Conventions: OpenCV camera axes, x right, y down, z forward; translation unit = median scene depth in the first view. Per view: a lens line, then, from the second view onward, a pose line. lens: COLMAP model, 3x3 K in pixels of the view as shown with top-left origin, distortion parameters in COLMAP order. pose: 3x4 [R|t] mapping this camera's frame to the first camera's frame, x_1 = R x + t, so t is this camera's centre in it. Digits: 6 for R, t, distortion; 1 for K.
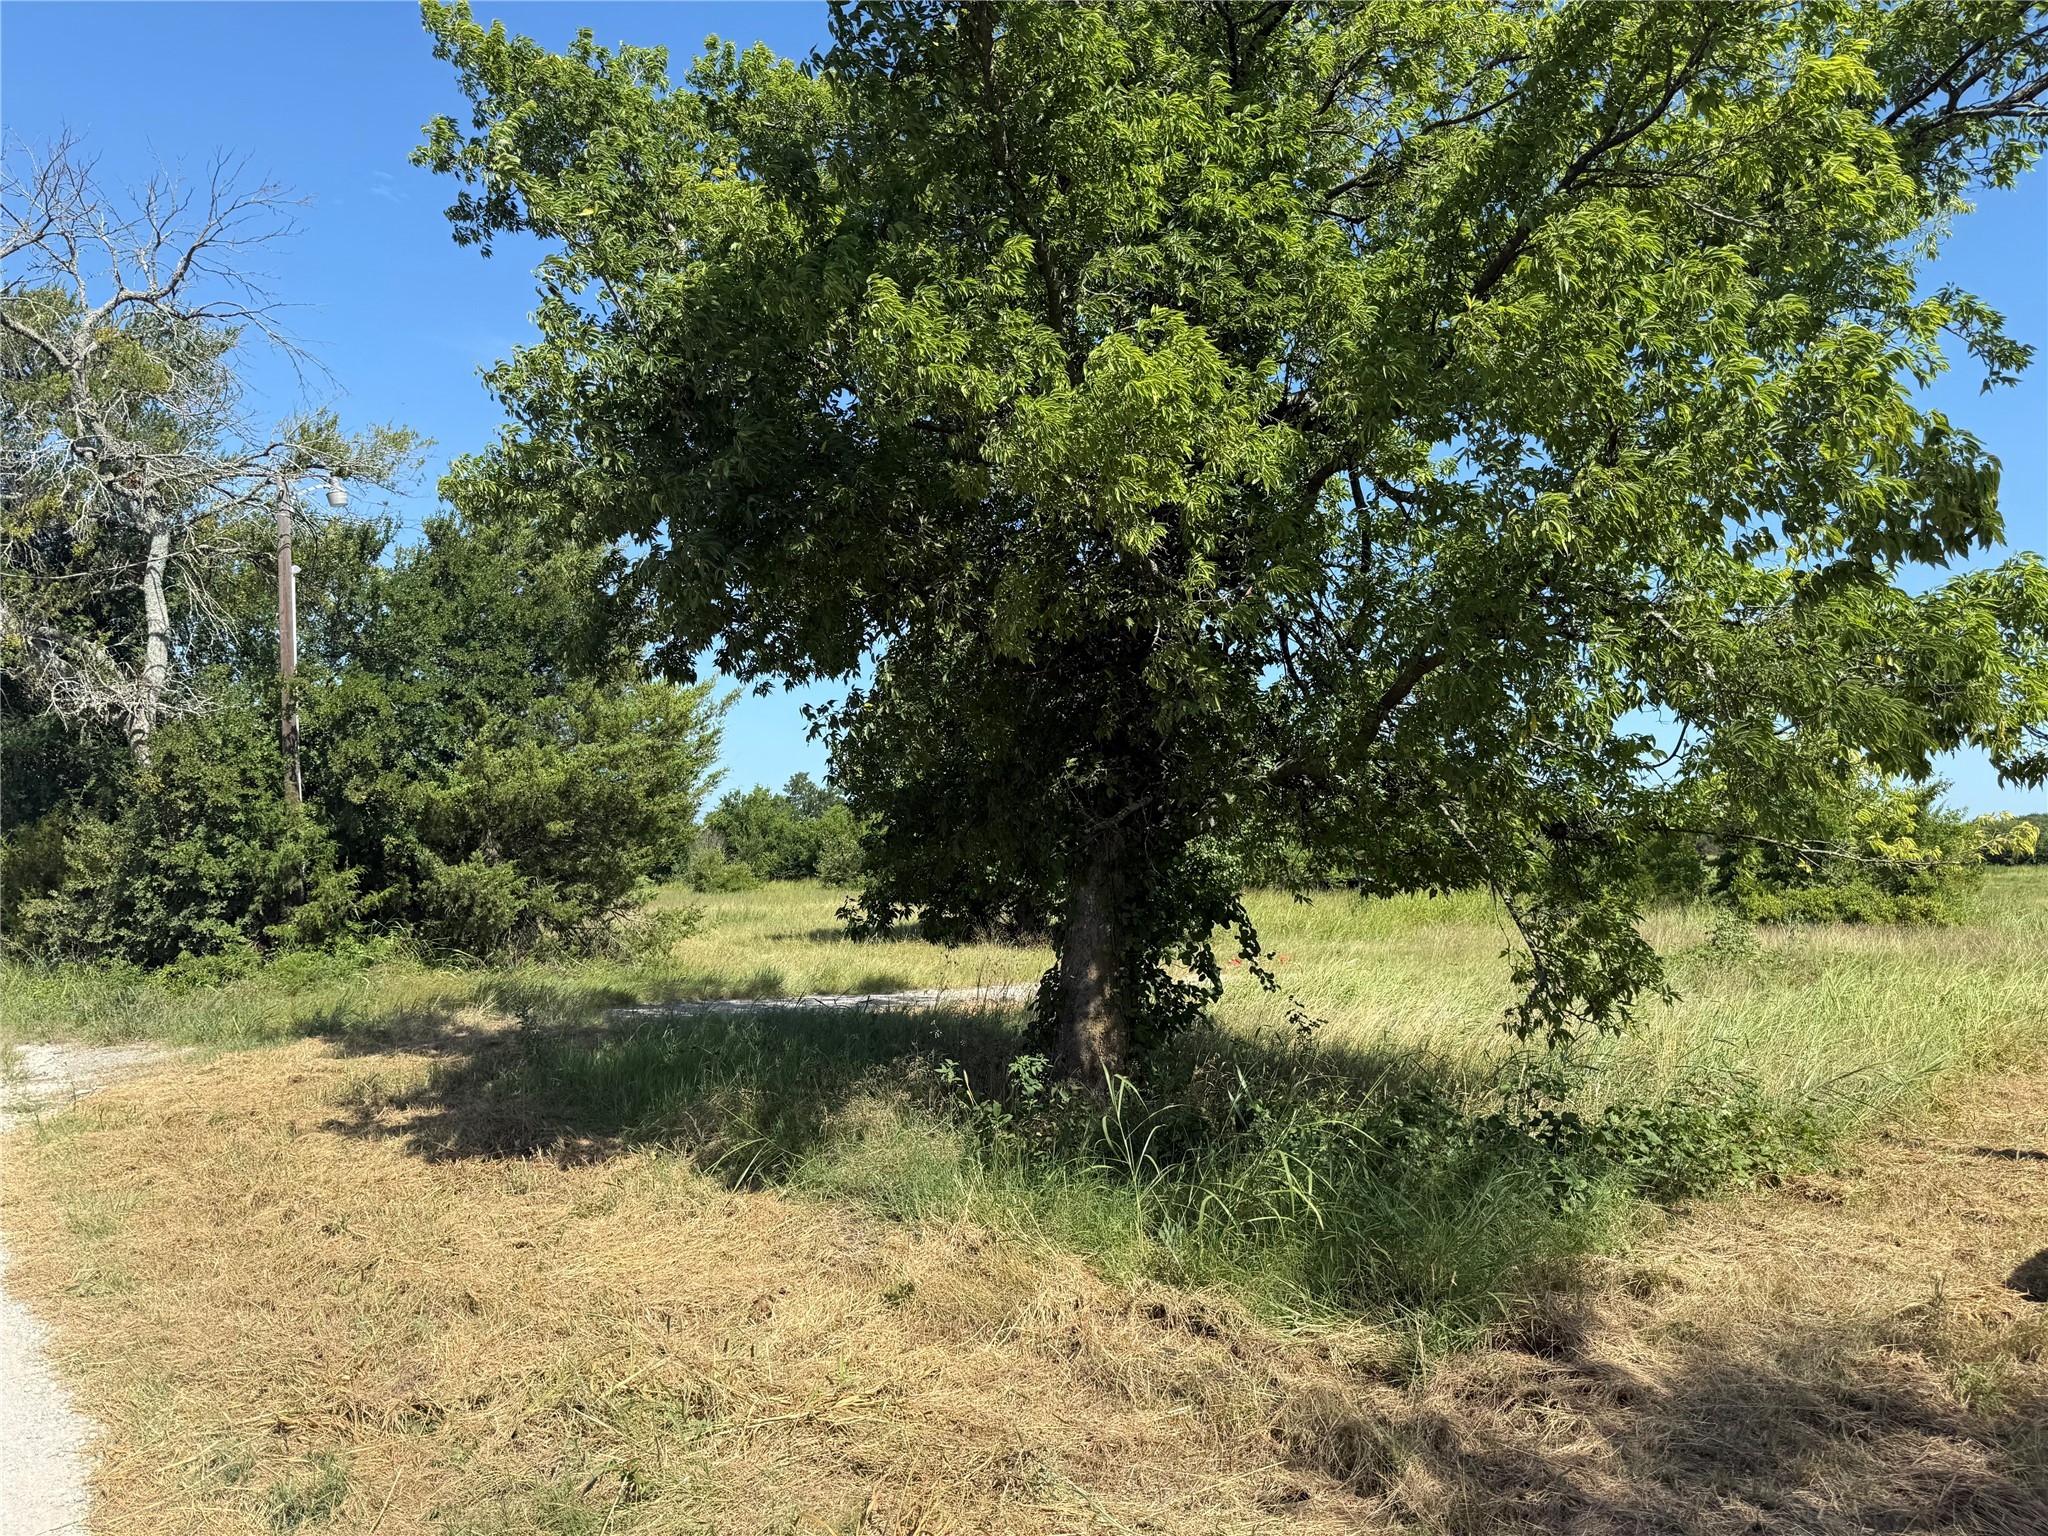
lens RADIAL K [[1429.4, 0, 1024.0], [0, 1429.4, 768.0], [0, 0, 1]] dist [-0.001942, 0.000244]
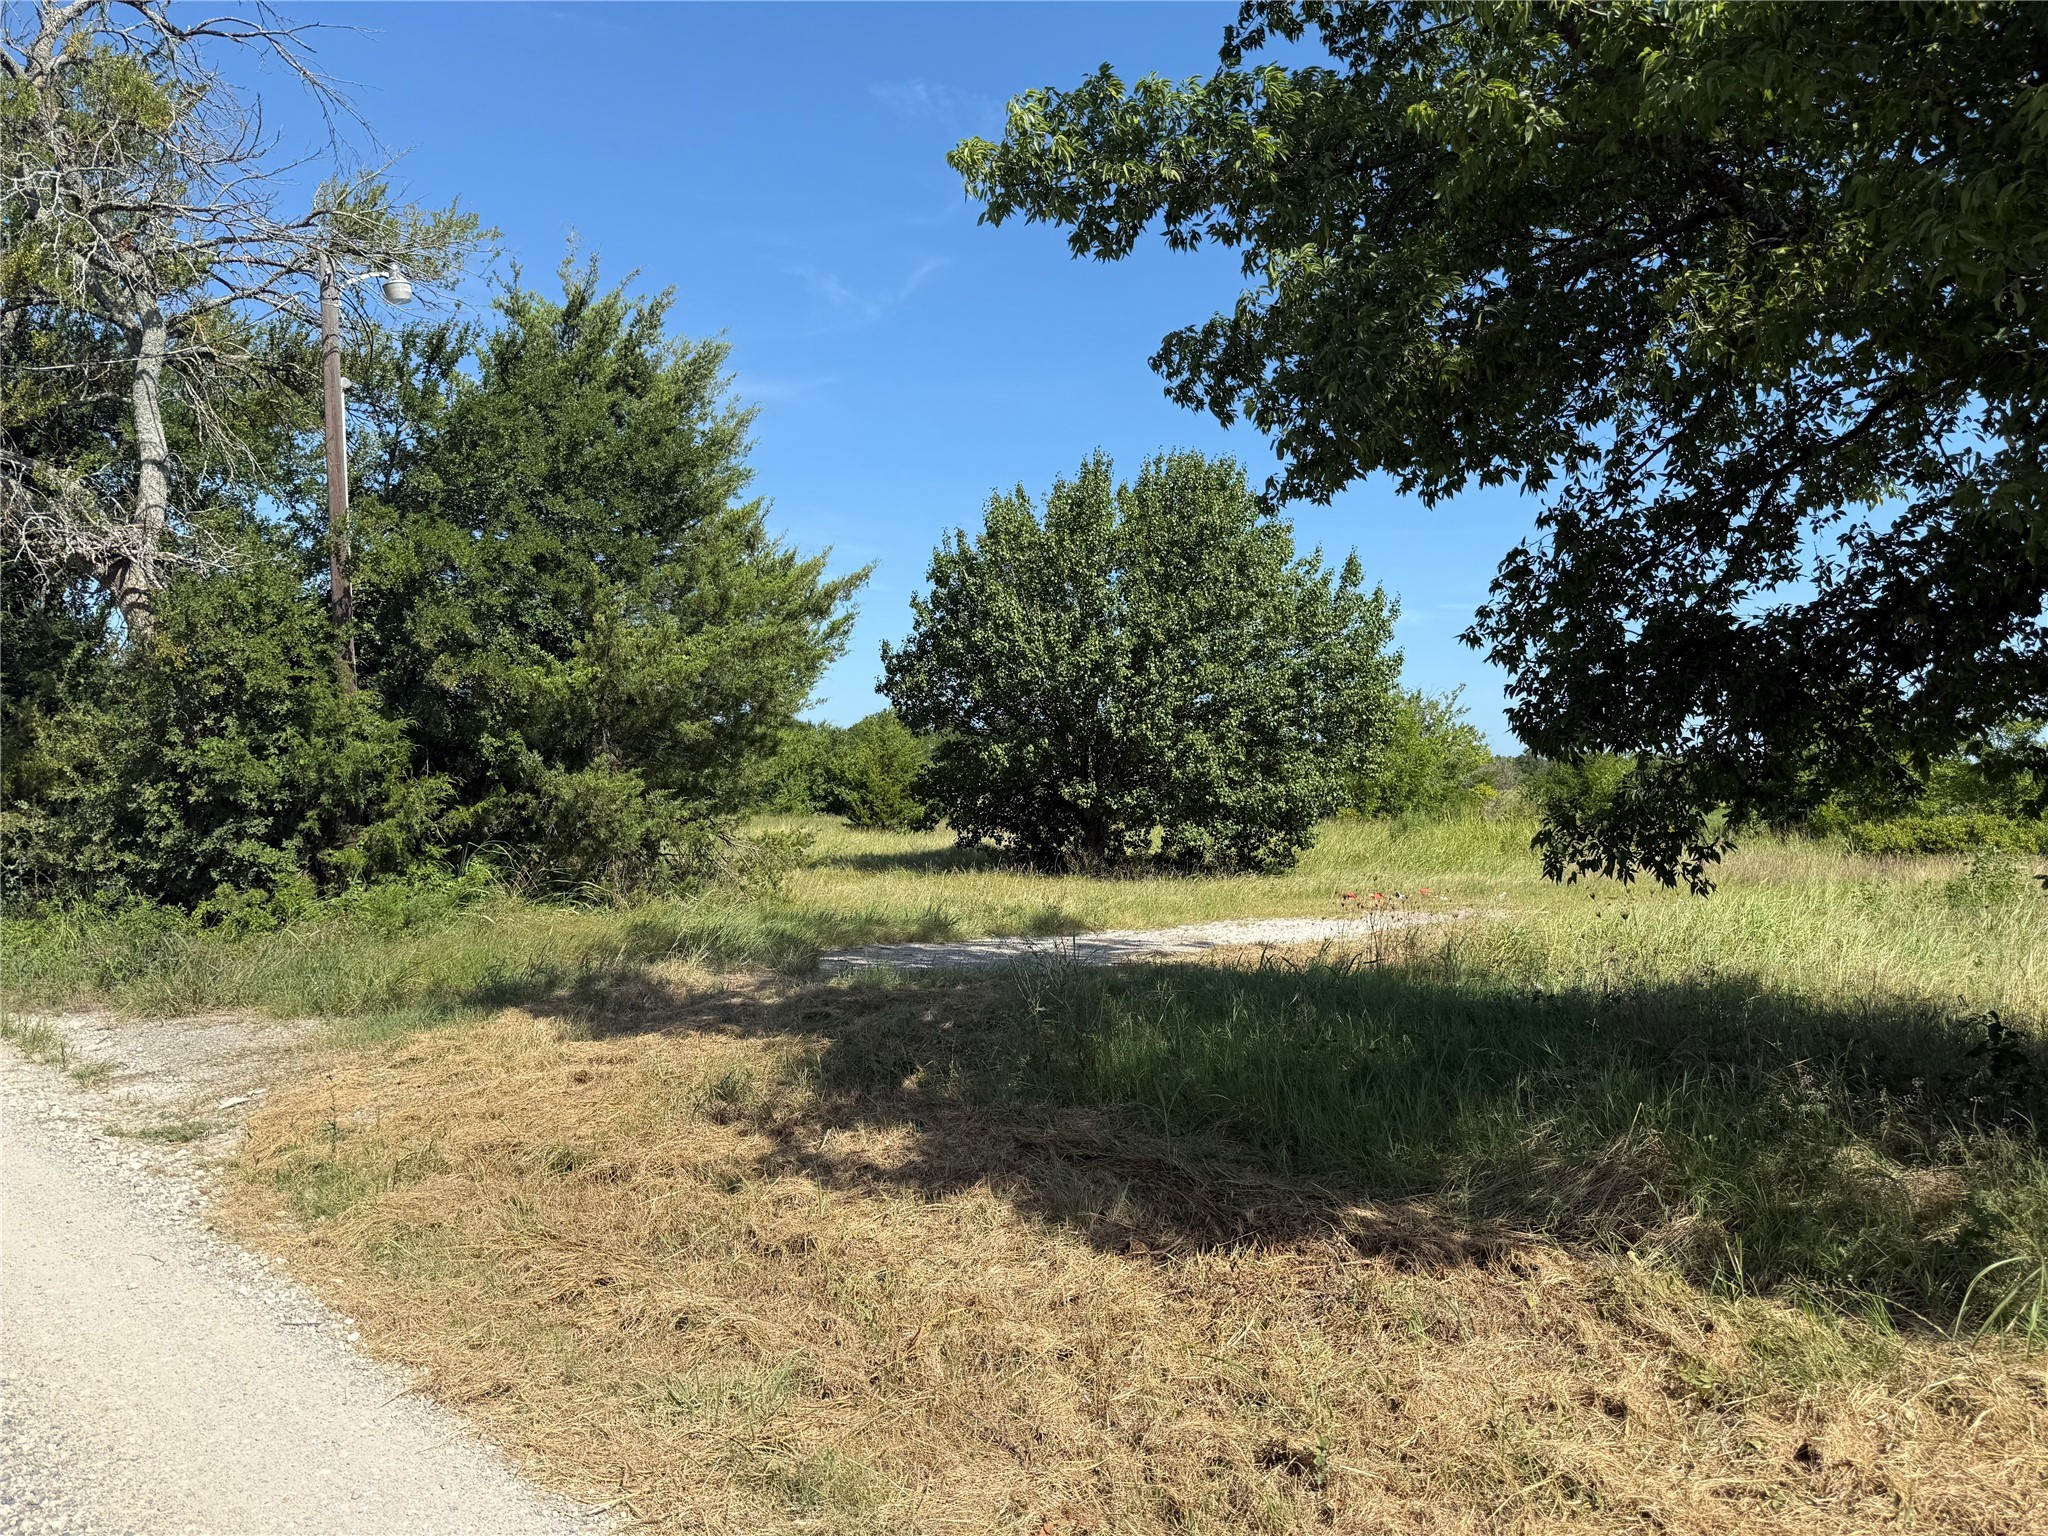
lens RADIAL K [[1418.7, 0, 1024.7], [0, 1418.7, 777.4], [0, 0, 1]] dist [0.000693, -0.003106]
pose [[0.993388, 0.013194, 0.114042, -0.244797], [-0.019824, 0.998166, 0.057192, 0.020964], [-0.113078, -0.059075, 0.991828, 0.208127]]
